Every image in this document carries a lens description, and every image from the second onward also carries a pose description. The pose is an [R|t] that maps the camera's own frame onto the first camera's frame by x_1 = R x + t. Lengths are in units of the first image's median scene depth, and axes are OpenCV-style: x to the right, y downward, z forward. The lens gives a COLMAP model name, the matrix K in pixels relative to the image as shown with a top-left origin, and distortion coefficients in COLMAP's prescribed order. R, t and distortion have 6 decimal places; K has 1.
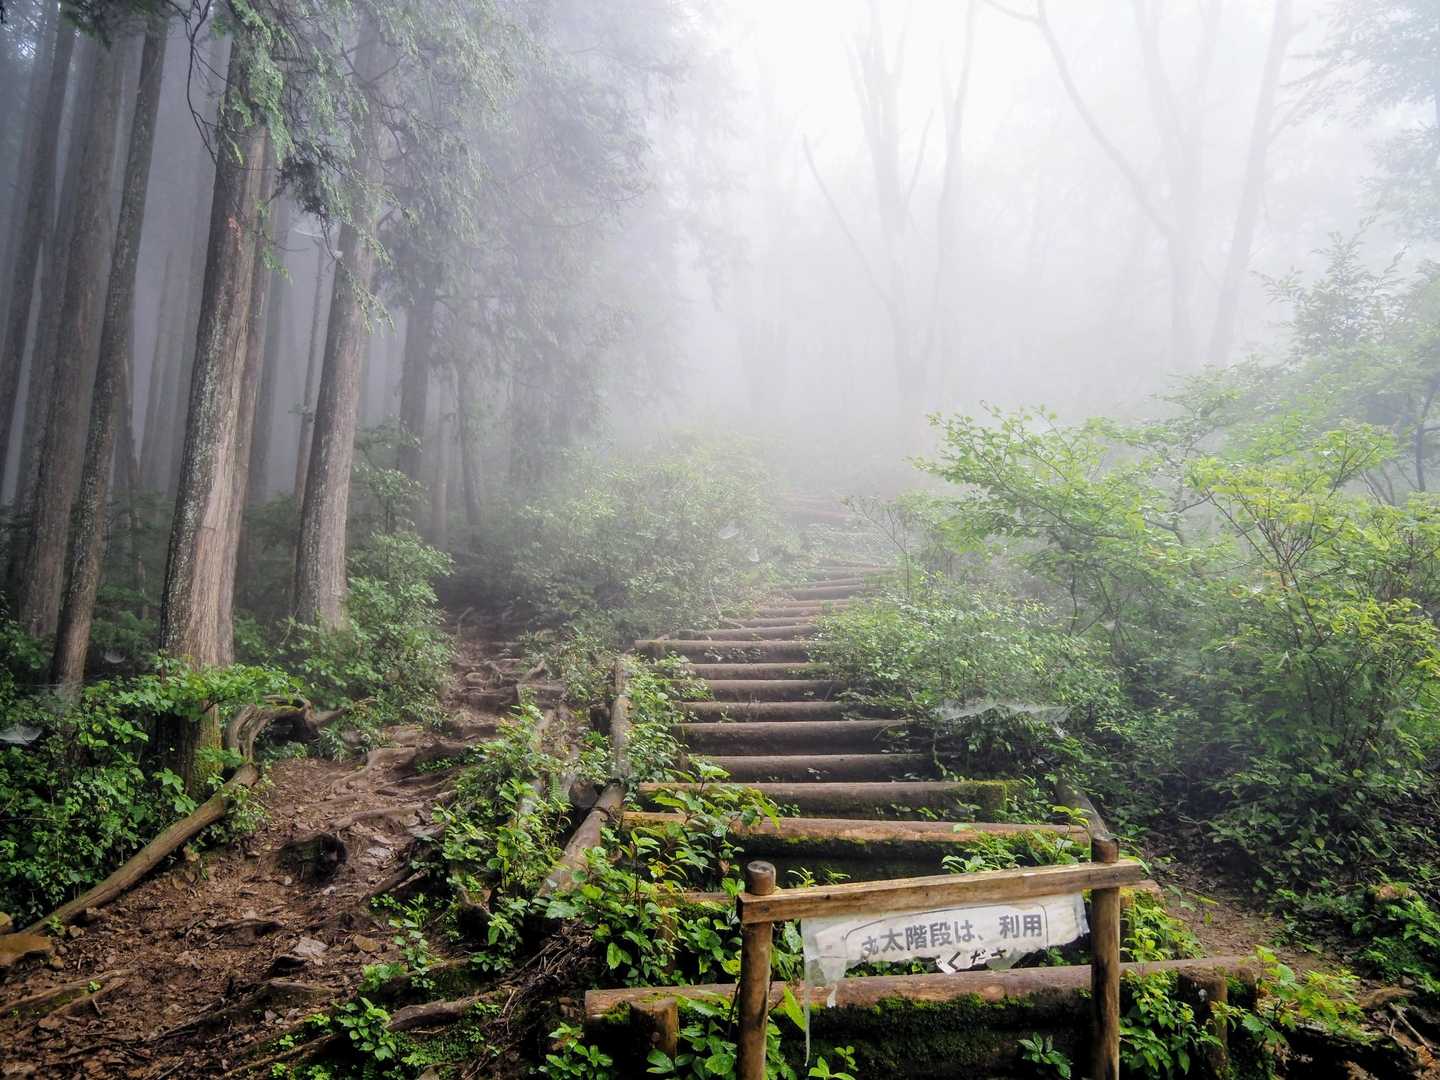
lens RADIAL K [[1350.3, 0, 720.0], [0, 1350.3, 540.0], [0, 0, 1]] dist [-0.224510, 0.332784]
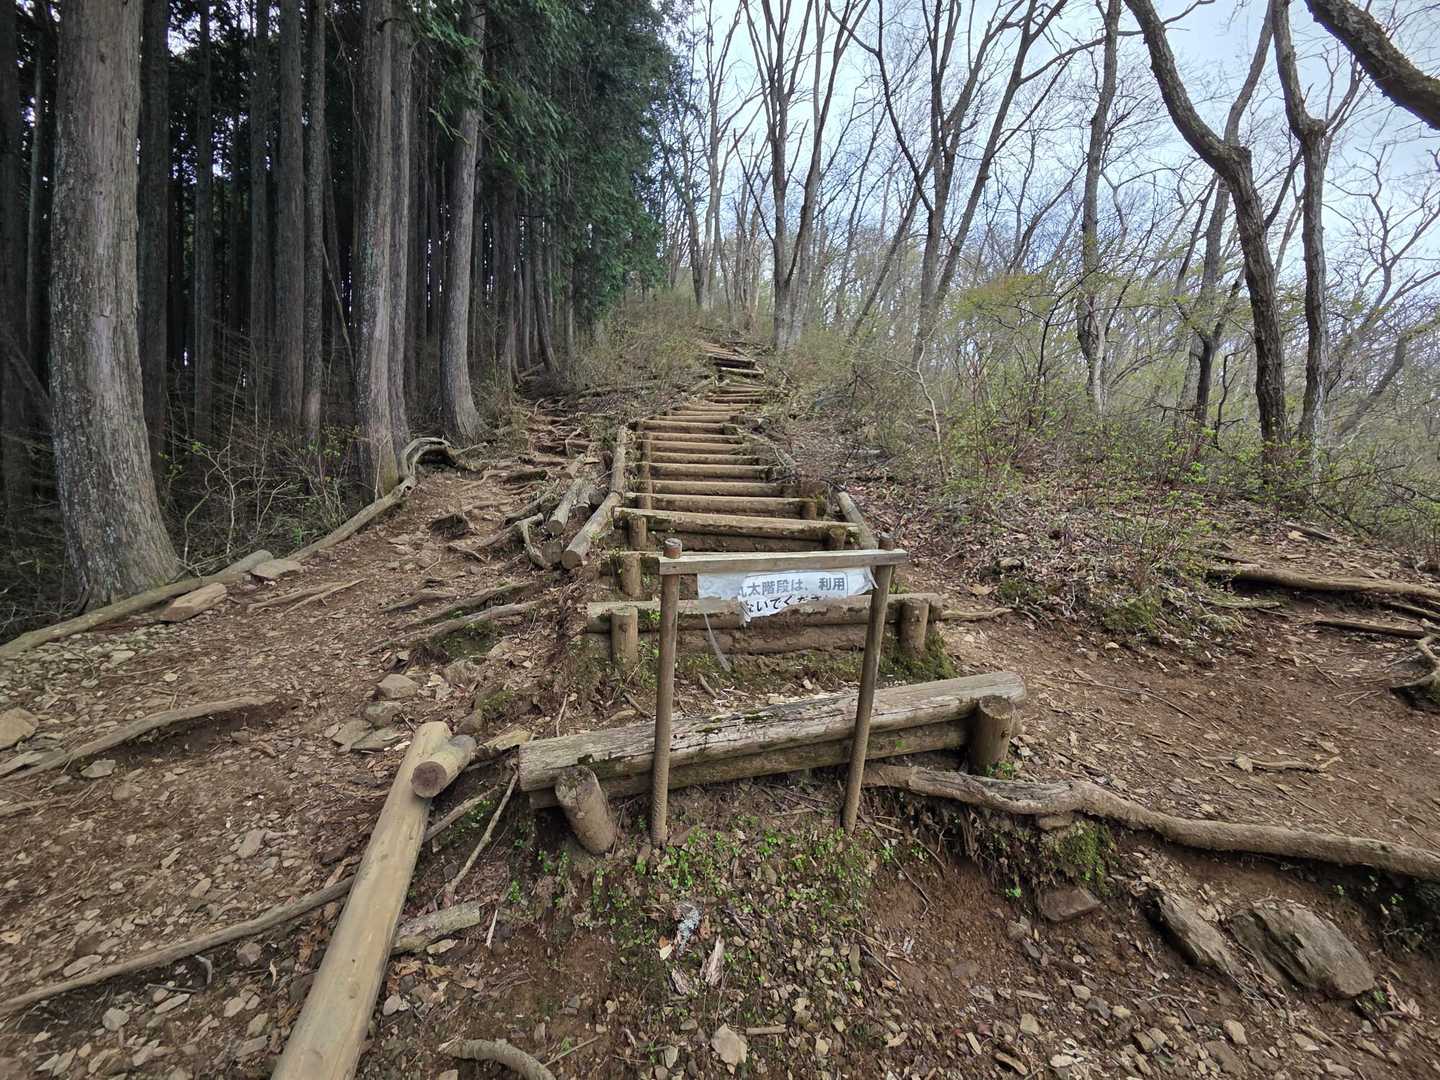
lens RADIAL K [[1350.3, 0, 720.0], [0, 1350.3, 540.0], [0, 0, 1]] dist [-0.224510, 0.332784]
pose [[0.995309, 0.041548, 0.087370, -0.079558], [-0.060511, 0.971985, 0.227120, -0.176023], [-0.075486, -0.231341, 0.969940, -0.794240]]
